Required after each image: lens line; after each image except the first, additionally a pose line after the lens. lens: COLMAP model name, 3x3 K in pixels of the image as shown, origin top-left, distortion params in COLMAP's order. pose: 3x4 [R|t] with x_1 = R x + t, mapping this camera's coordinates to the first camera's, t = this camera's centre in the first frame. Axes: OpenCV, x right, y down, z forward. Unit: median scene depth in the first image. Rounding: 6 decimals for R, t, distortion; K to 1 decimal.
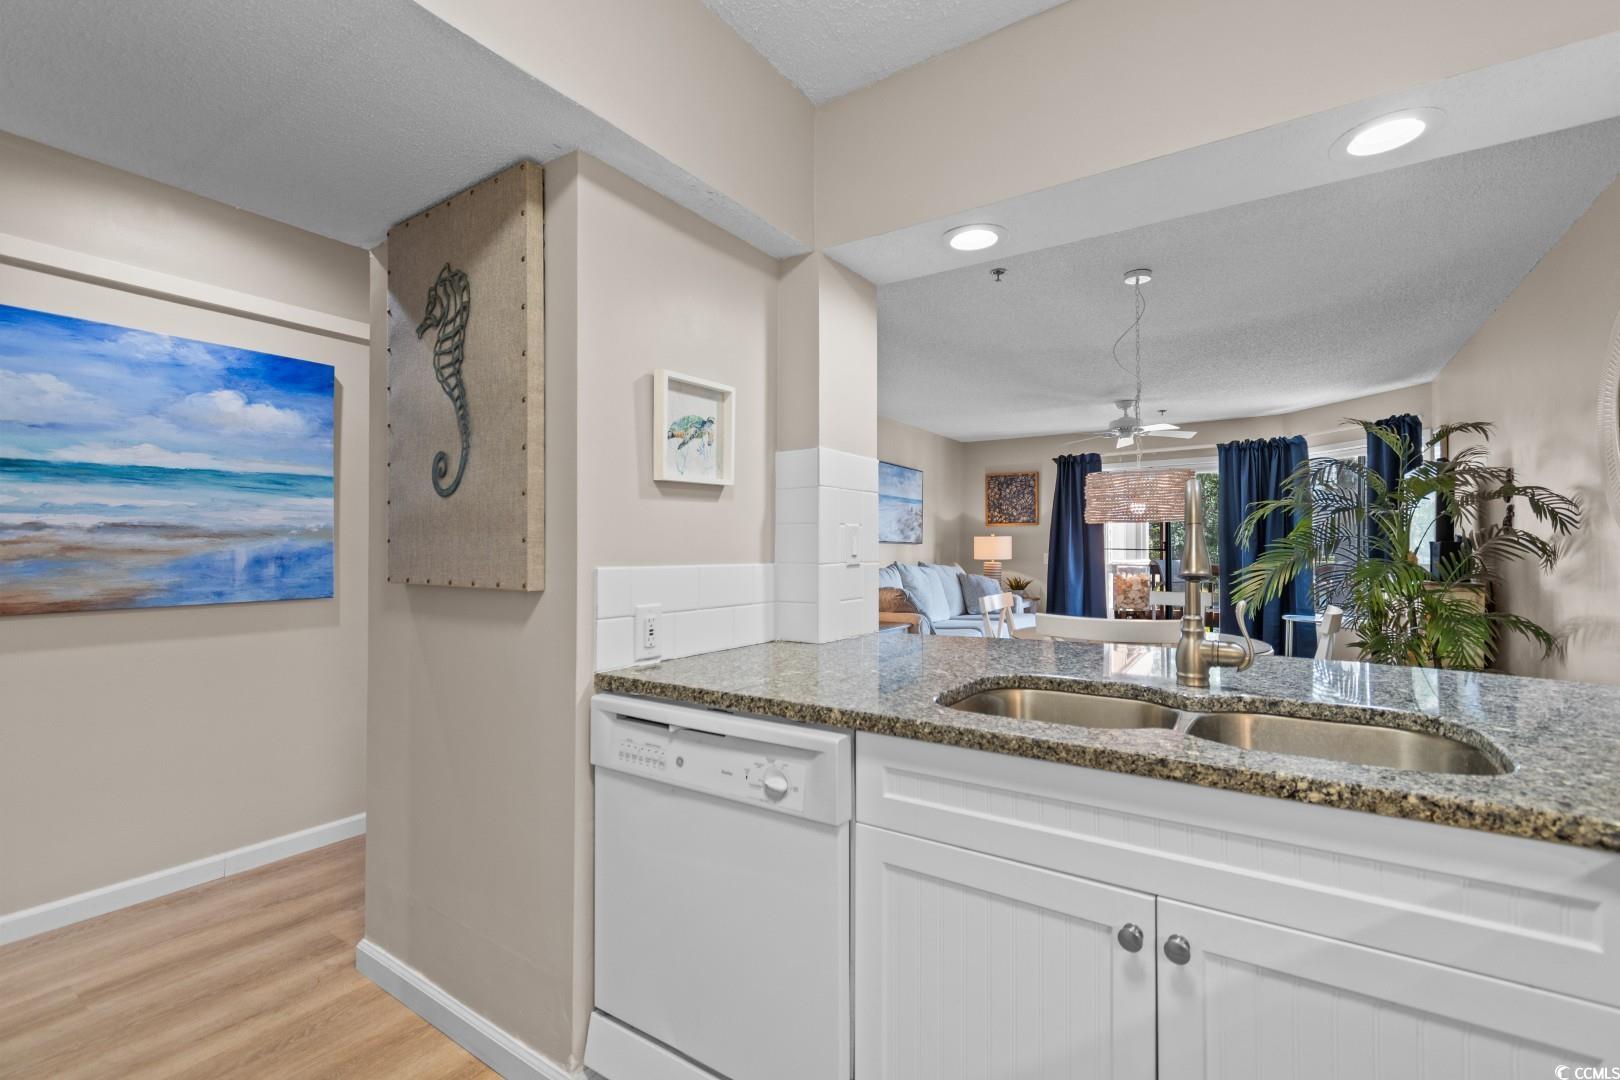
lens RADIAL K [[713.6, 0, 814.0], [0, 713.6, 542.5], [0, 0, 1]] dist [0.001701, -0.000720]
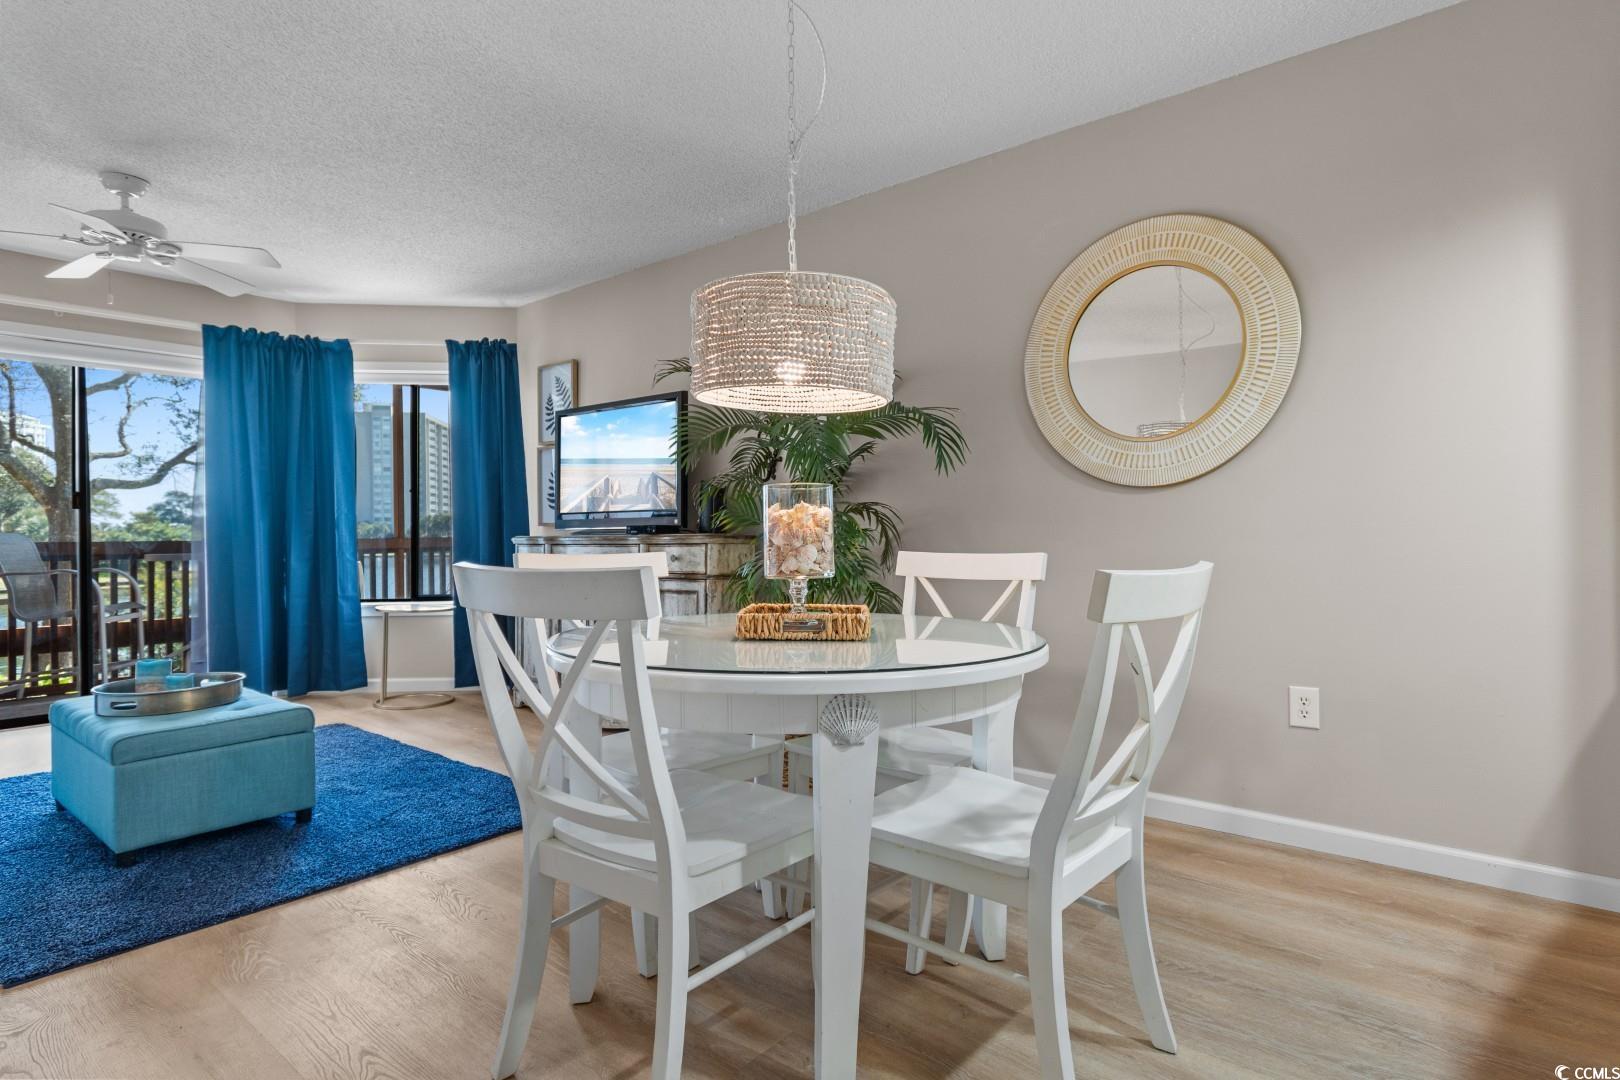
lens RADIAL K [[840.9, 0, 810.0], [0, 840.9, 540.0], [0, 0, 1]] dist [0.010962, 0.000498]
pose [[0.112569, -0.004877, 0.993632, -0.068140], [-0.003102, 0.999981, 0.005260, 0.035223], [-0.993639, -0.003674, 0.112552, 0.473756]]
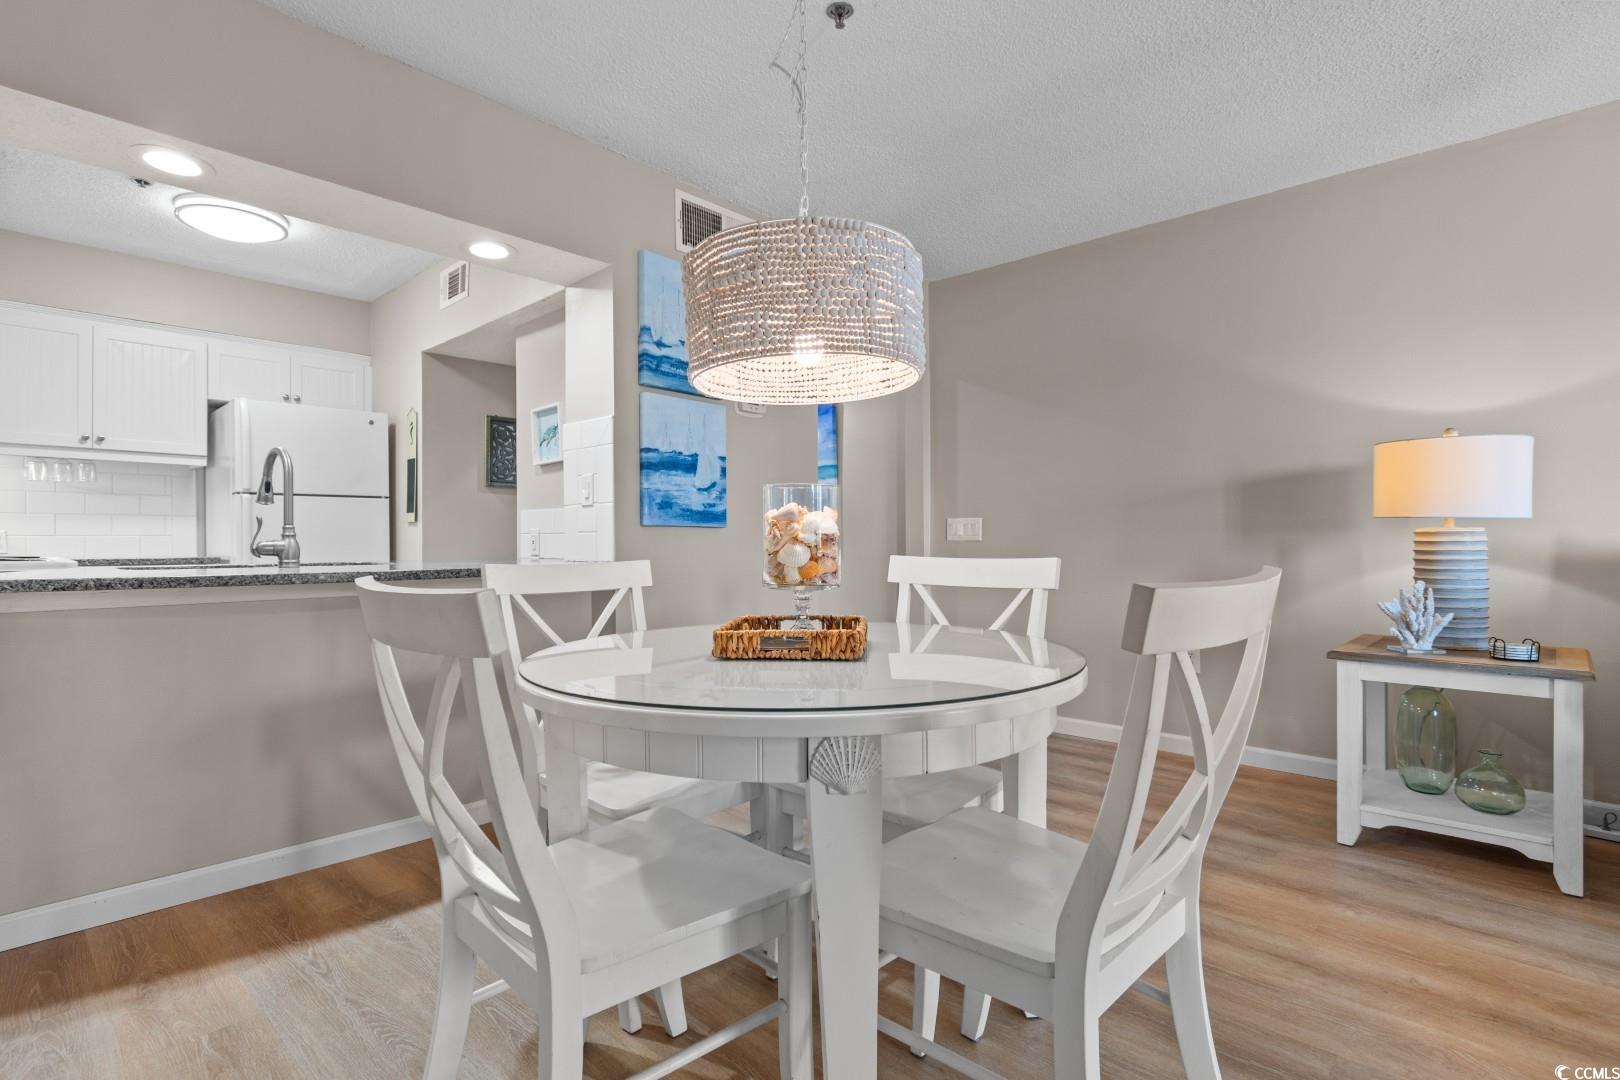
lens RADIAL K [[802.7, 0, 810.0], [0, 802.7, 540.0], [0, 0, 1]] dist [0.002930, -0.000040]
pose [[-0.176143, -0.002315, -0.984362, 0.476169], [0.012634, 0.999910, -0.004612, 0.035710], [0.984284, -0.013249, -0.176098, 0.556773]]
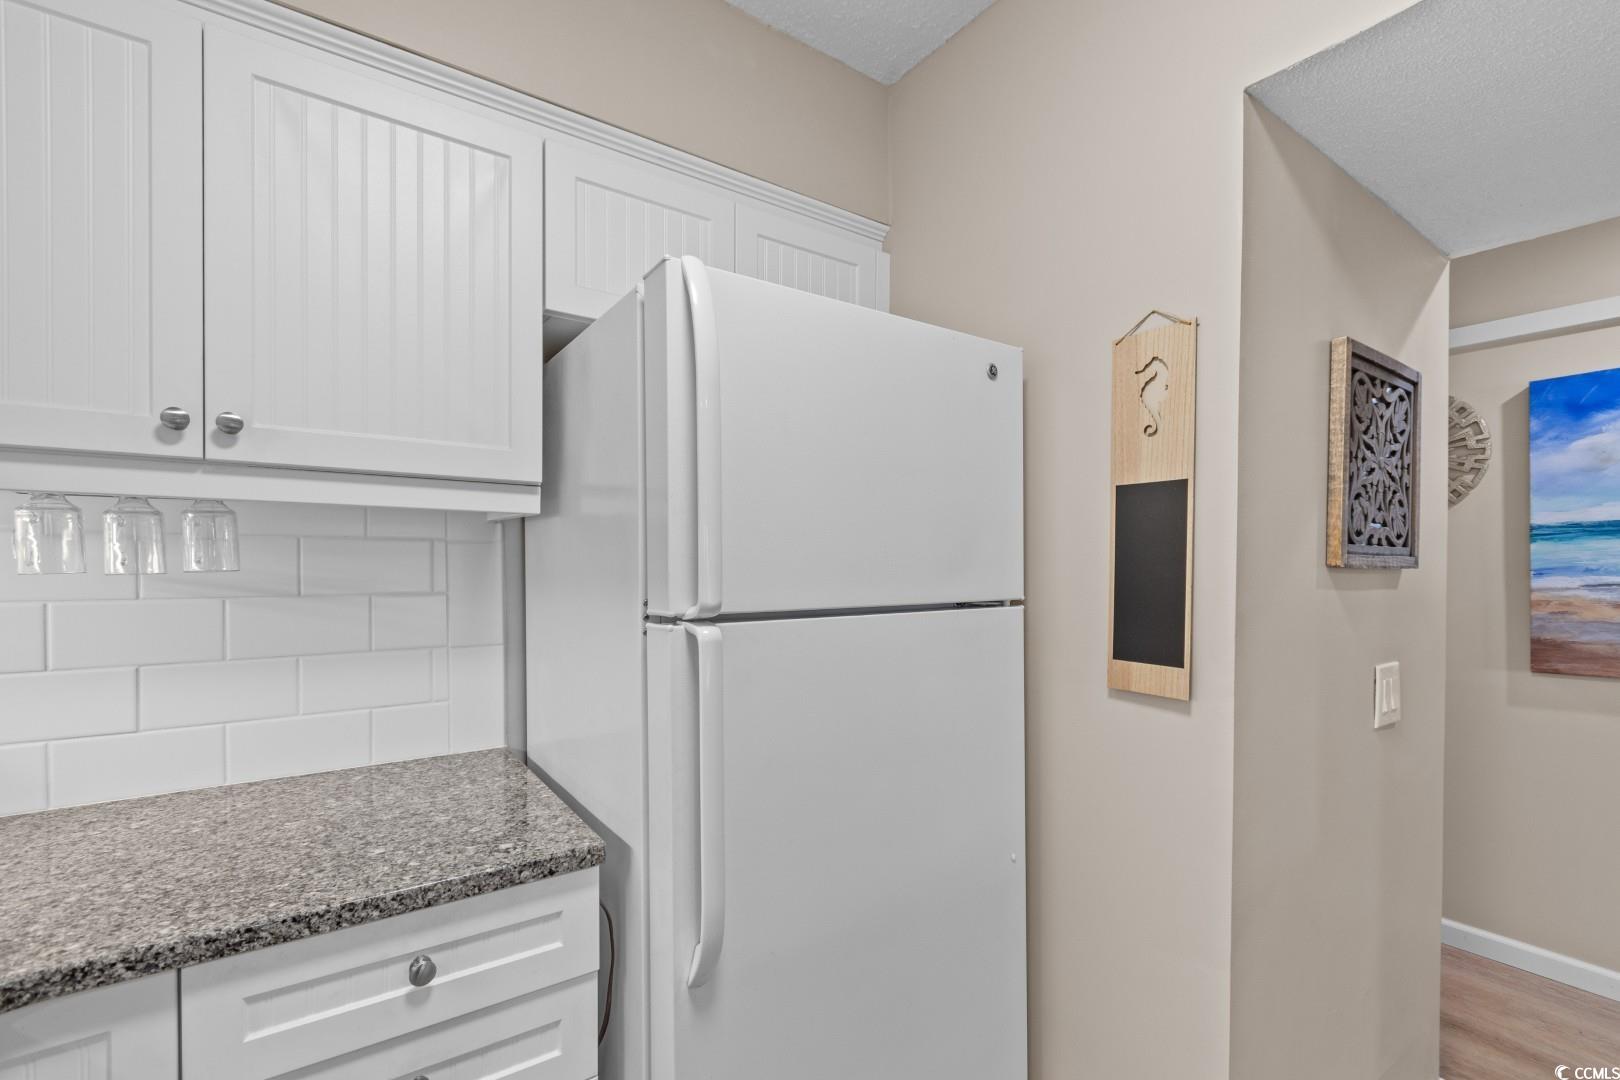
lens RADIAL K [[719.7, 0, 813.0], [0, 719.7, 574.6], [0, 0, 1]] dist [0.000955, -0.000202]
pose [[-0.356234, 0.009608, -0.934347, 0.058241], [0.006289, 0.999949, 0.007885, -0.020729], [0.934376, -0.003067, -0.356276, 0.078469]]
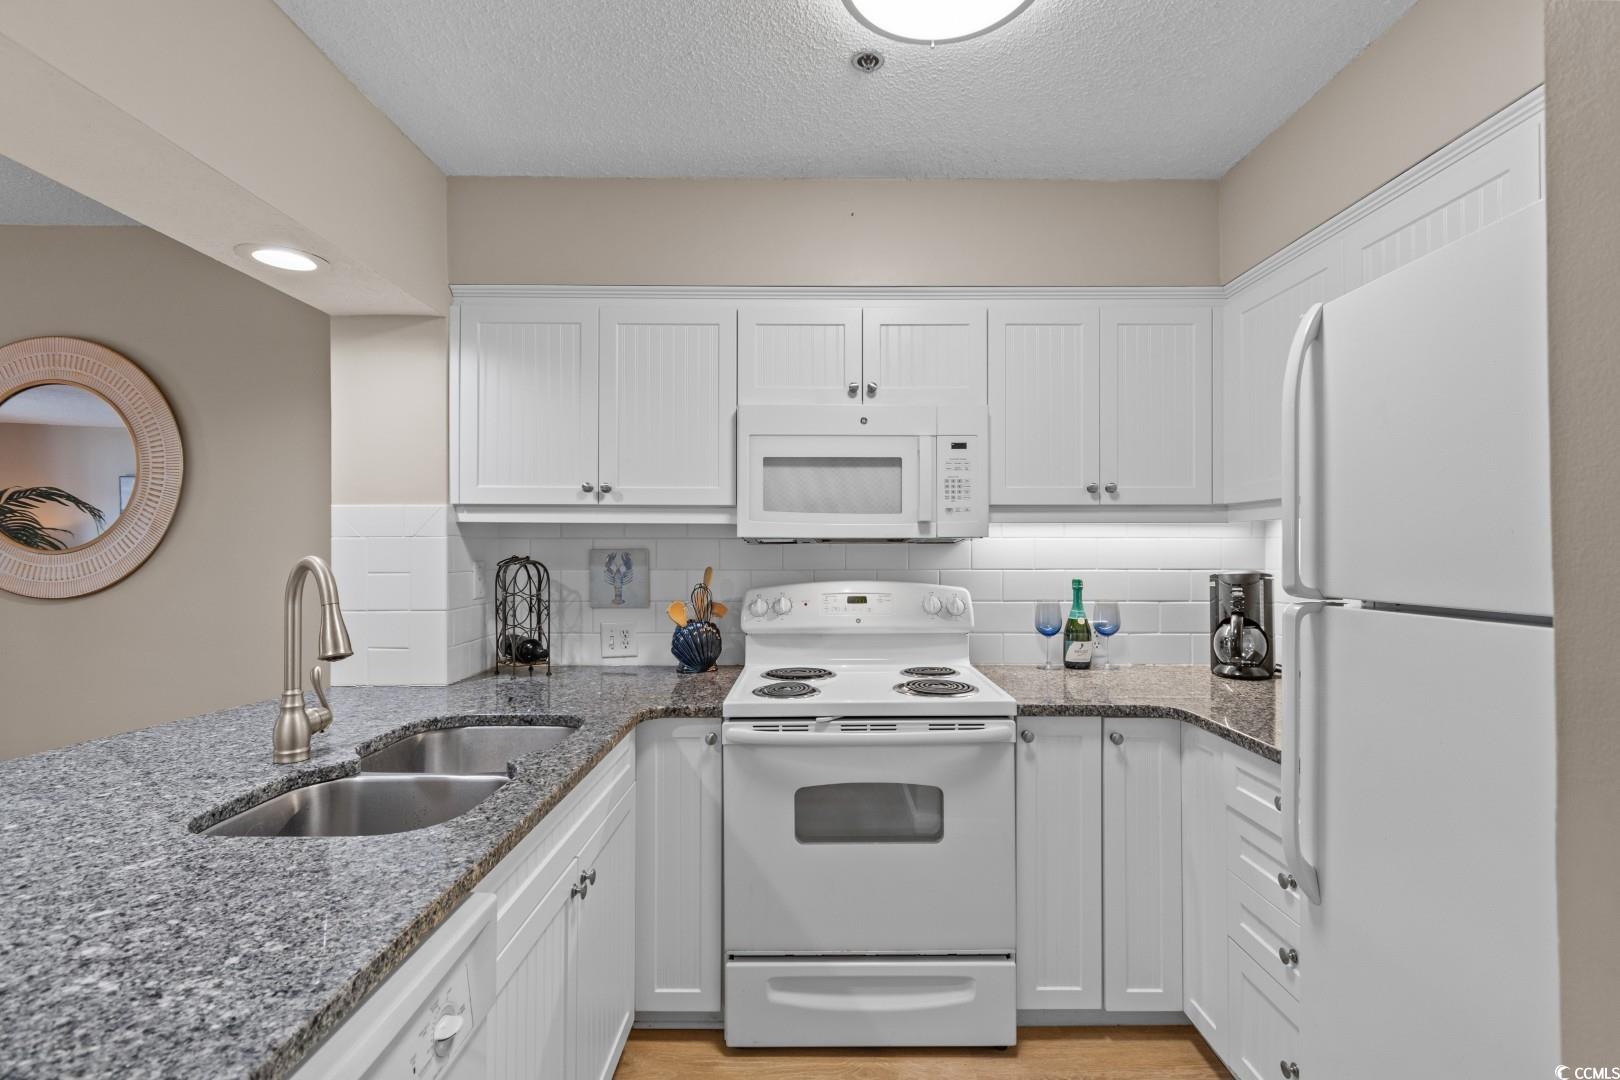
lens RADIAL K [[713.6, 0, 814.0], [0, 713.6, 542.5], [0, 0, 1]] dist [0.001701, -0.000720]
pose [[-0.551707, 0.007203, 0.834007, -0.154571], [-0.008833, 0.999856, -0.014479, -0.021080], [-0.833991, -0.015355, -0.551564, 0.208607]]
